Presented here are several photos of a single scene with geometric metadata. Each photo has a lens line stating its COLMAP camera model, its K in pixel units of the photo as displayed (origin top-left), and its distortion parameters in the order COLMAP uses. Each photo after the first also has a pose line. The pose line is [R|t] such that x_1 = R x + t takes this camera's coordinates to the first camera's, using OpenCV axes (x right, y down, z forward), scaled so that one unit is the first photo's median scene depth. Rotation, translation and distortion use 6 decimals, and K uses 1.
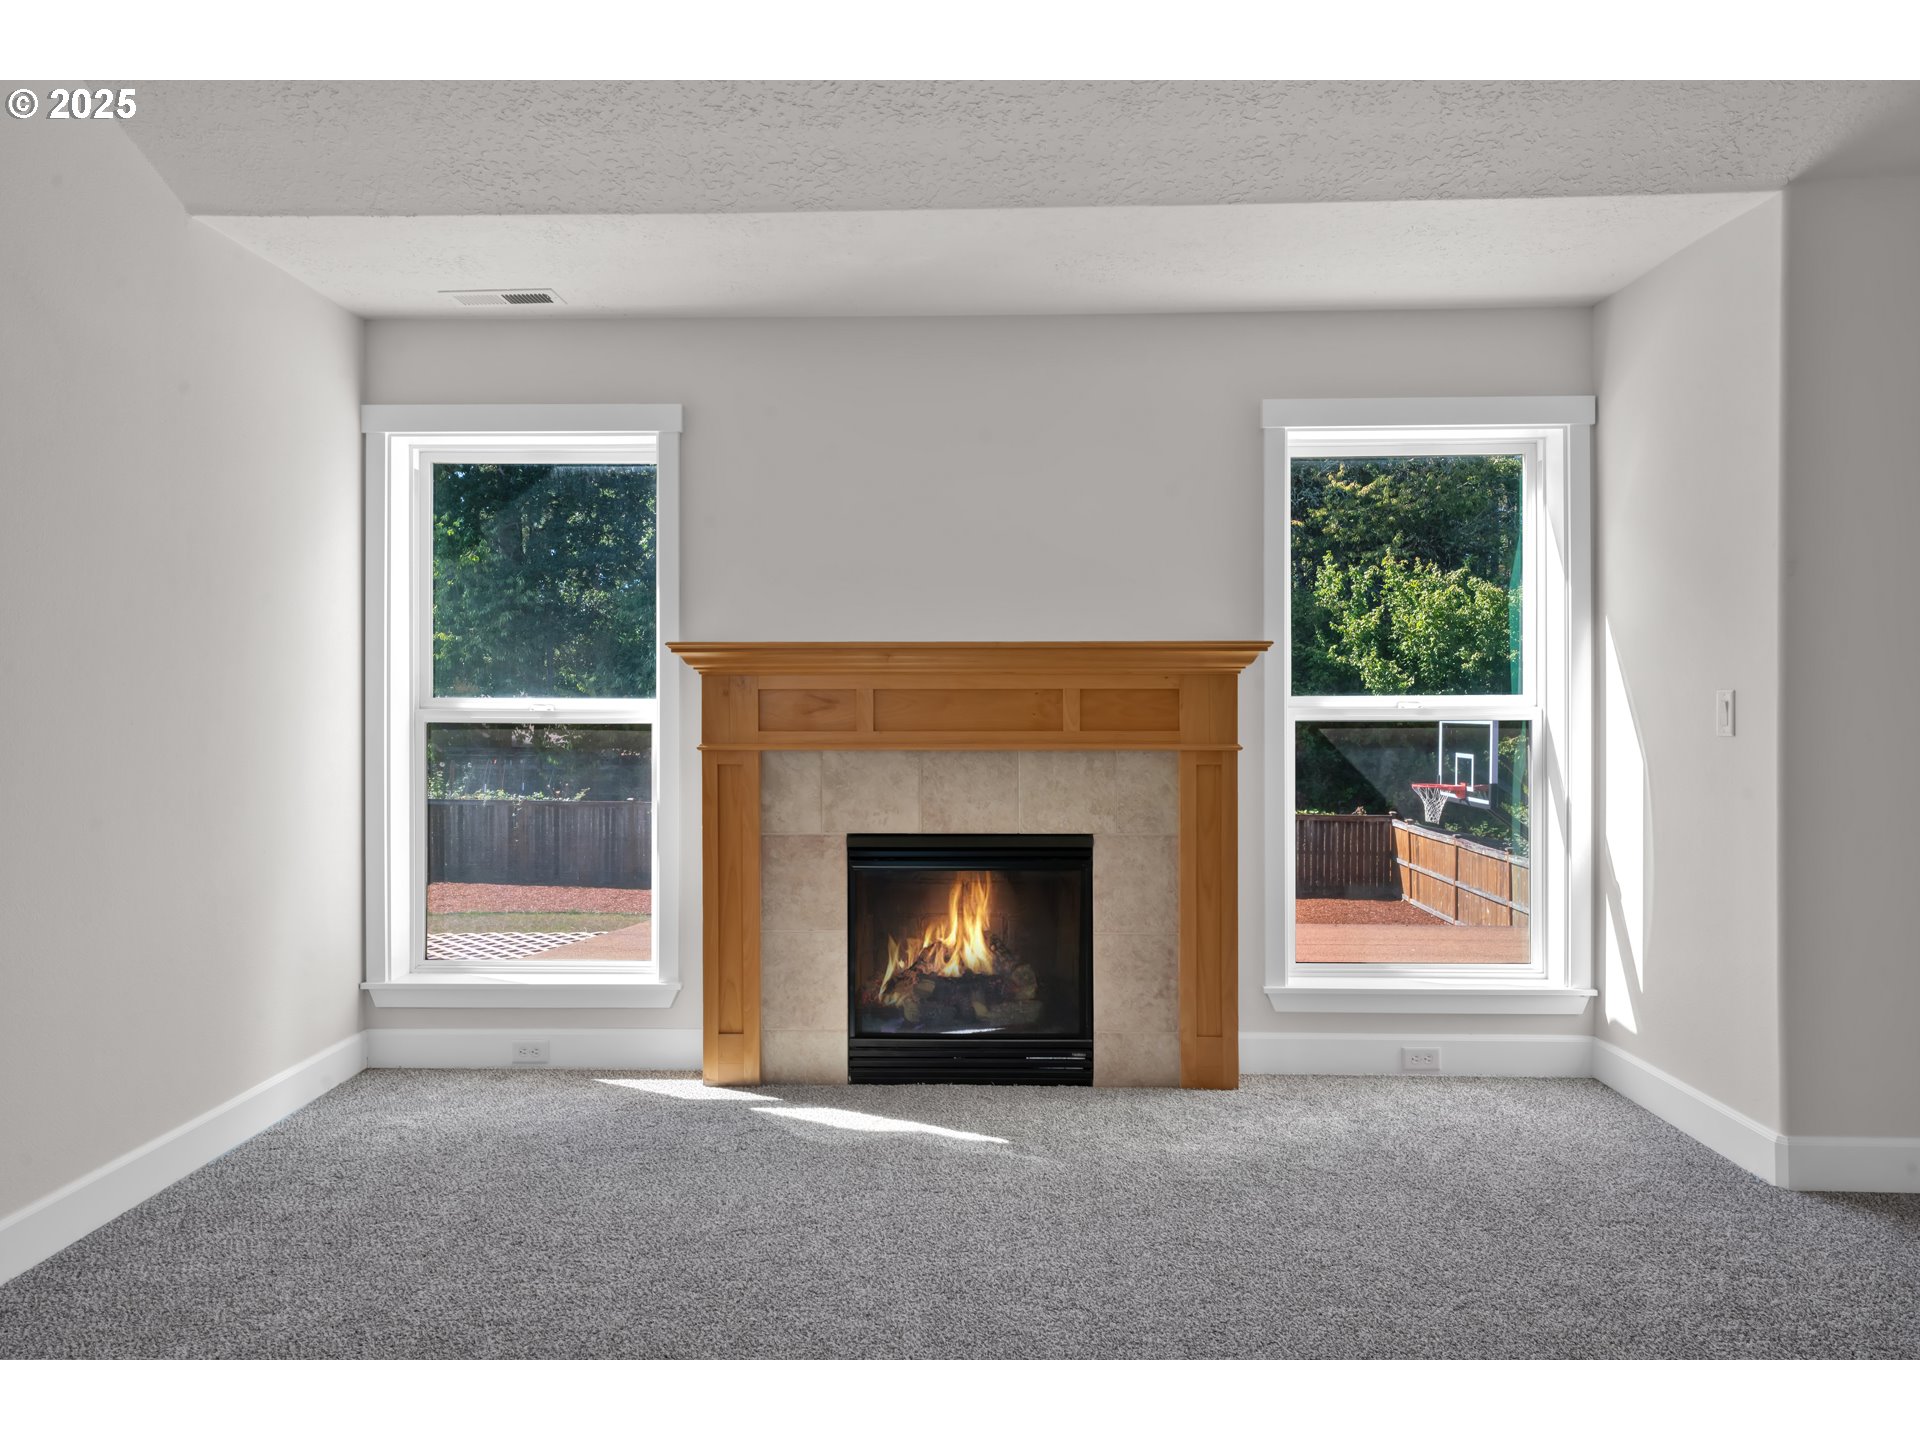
lens RADIAL K [[1263.4, 0, 960.0], [0, 1263.4, 720.0], [0, 0, 1]] dist [0.024497, -0.002994]
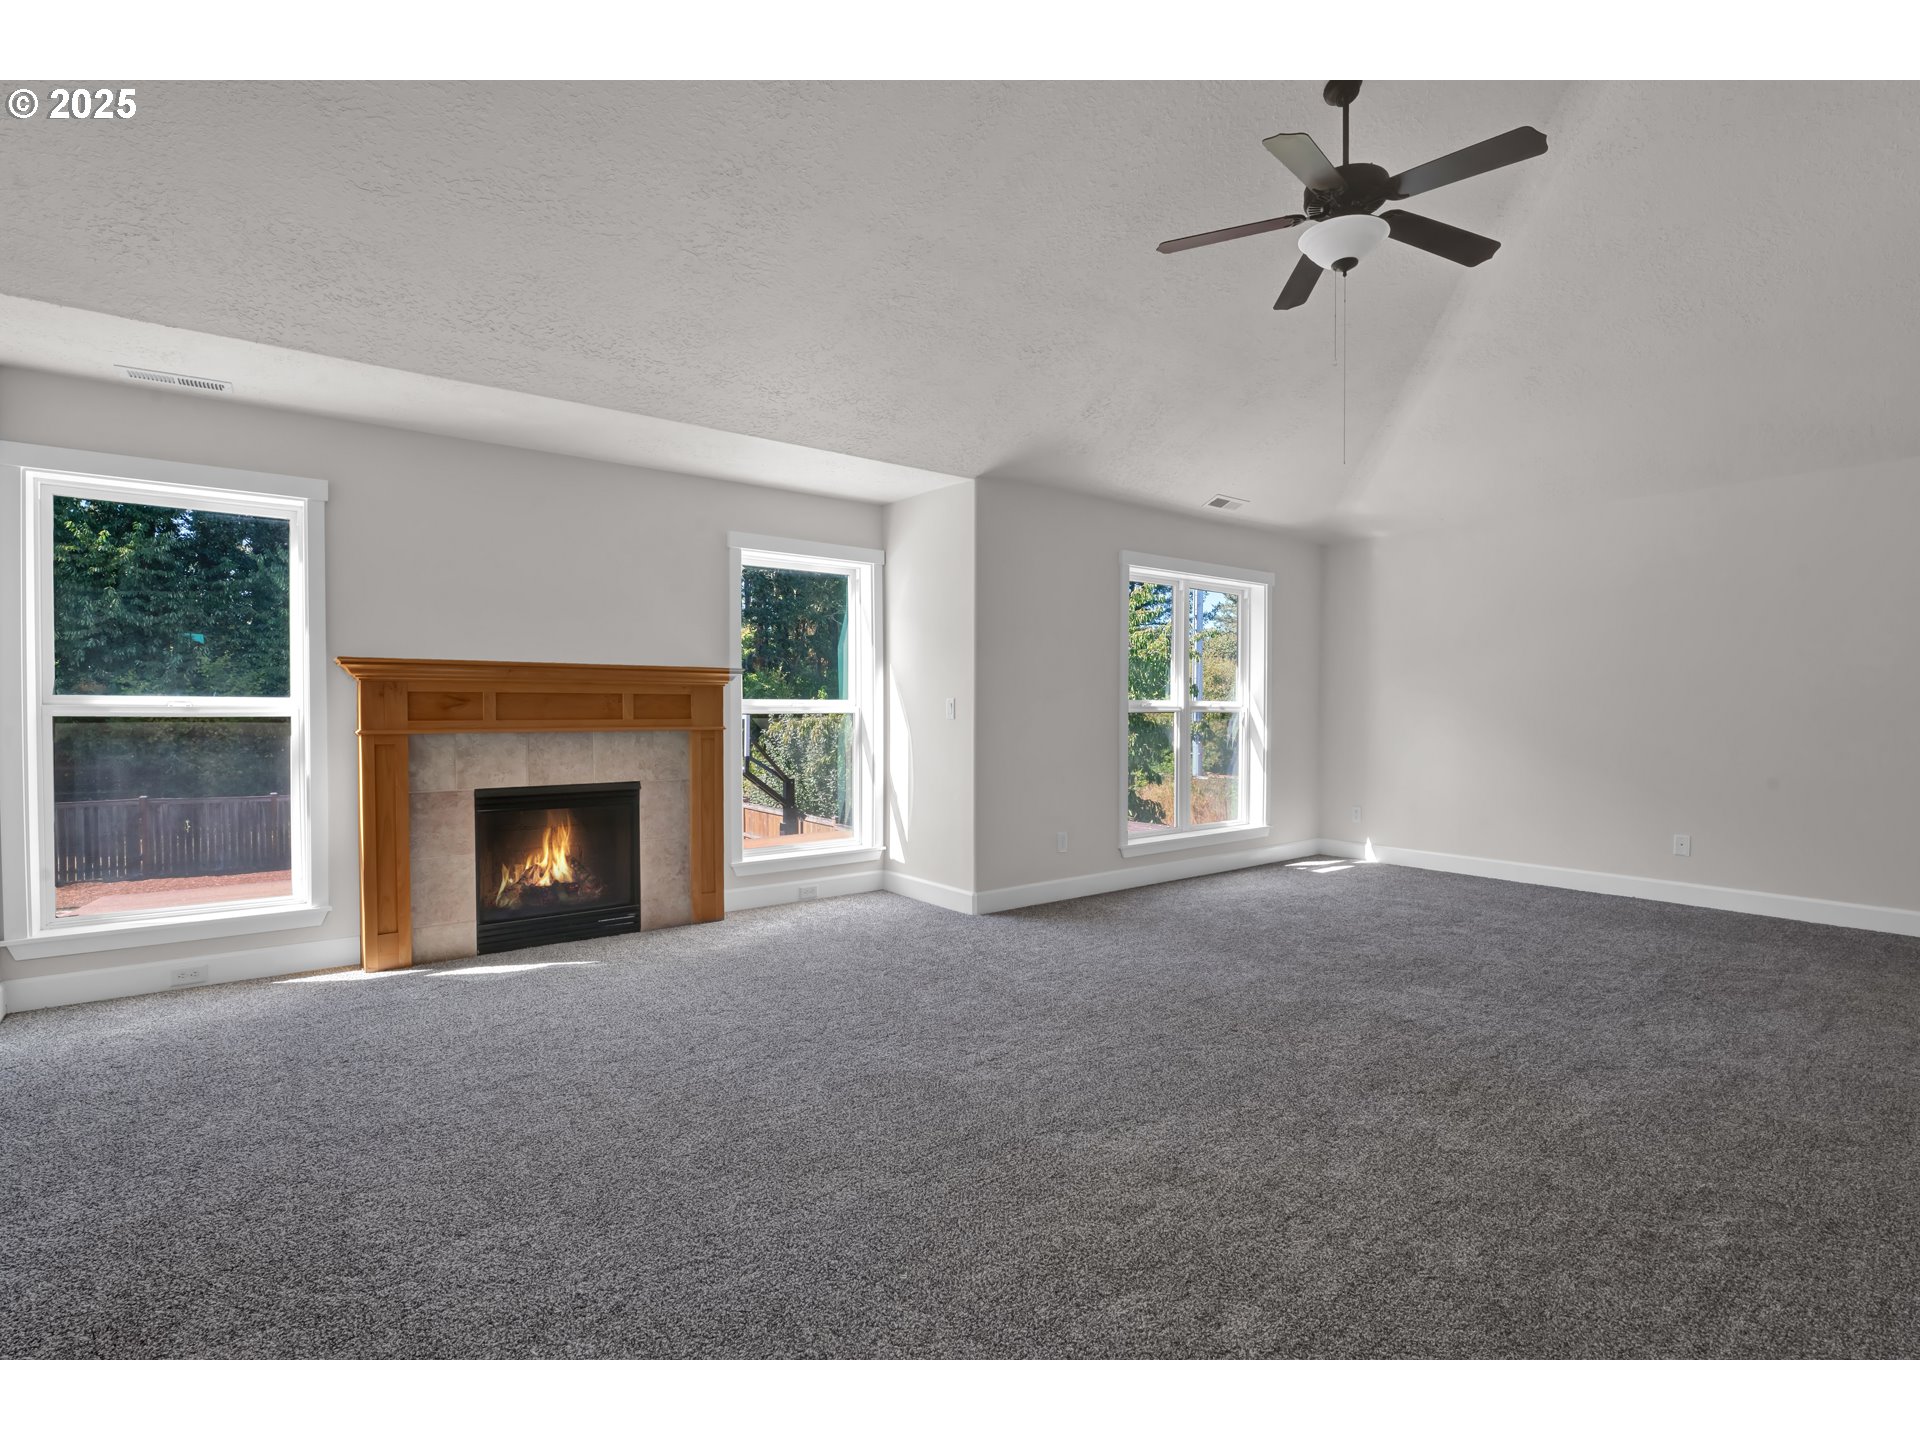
lens RADIAL K [[939.3, 0, 960.5], [0, 939.3, 747.0], [0, 0, 1]] dist [-0.002197, -0.000692]
pose [[0.770122, -0.024181, 0.637438, -0.353861], [0.005272, 0.999488, 0.031545, 0.008122], [-0.637875, -0.020933, 0.769855, -0.219508]]
